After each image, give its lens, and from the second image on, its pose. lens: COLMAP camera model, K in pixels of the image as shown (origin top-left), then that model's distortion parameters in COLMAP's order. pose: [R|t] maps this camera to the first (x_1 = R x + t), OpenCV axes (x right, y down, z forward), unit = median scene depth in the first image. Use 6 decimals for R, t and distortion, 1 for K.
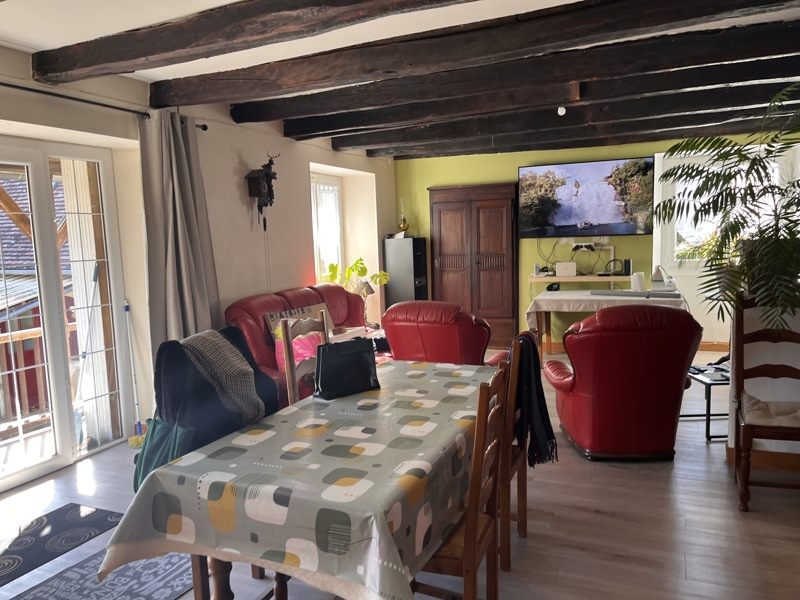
lens RADIAL K [[608.3, 0, 395.1], [0, 608.3, 305.5], [0, 0, 1]] dist [0.064506, -0.072418]
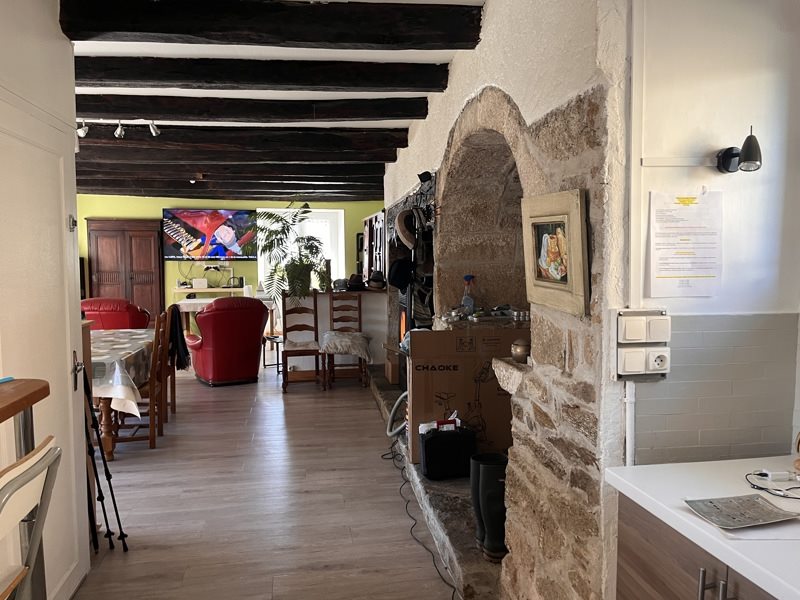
lens RADIAL K [[608.3, 0, 401.1], [0, 608.3, 300.6], [0, 0, 1]] dist [0.064506, -0.072418]
pose [[0.838271, -0.006359, 0.545217, -0.104376], [0.033649, 0.998629, -0.040089, 0.053680], [-0.544215, 0.051952, 0.837336, -0.443289]]
